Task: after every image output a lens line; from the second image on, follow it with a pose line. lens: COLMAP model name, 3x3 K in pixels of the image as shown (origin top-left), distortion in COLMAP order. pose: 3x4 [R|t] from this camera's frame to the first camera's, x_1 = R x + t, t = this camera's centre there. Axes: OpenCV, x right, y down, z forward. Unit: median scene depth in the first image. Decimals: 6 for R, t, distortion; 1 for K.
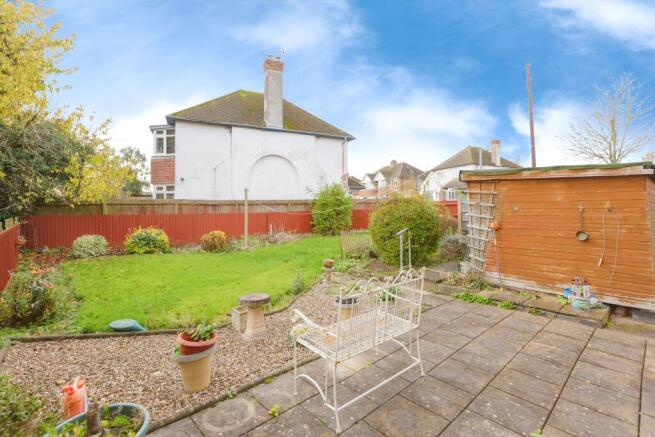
lens RADIAL K [[318.4, 0, 347.2], [0, 318.4, 219.6], [0, 0, 1]] dist [-0.001199, -0.000117]
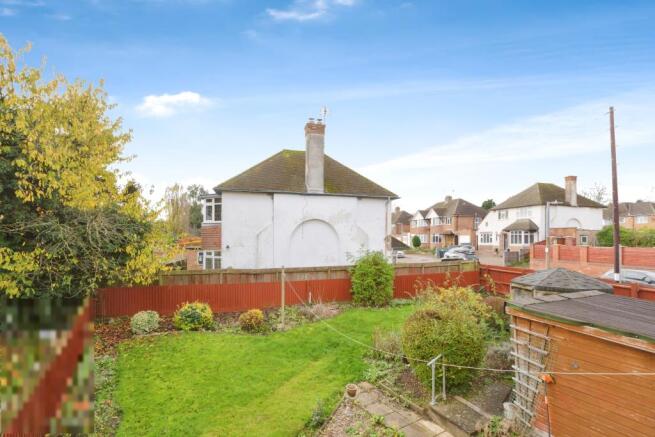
lens RADIAL K [[318.4, 0, 347.2], [0, 318.4, 219.6], [0, 0, 1]] dist [-0.001199, -0.000117]
pose [[0.981262, 0.014527, -0.192128, 0.062504], [-0.010453, 0.999699, 0.022201, -0.238851], [0.192392, -0.019776, 0.981119, 0.054411]]
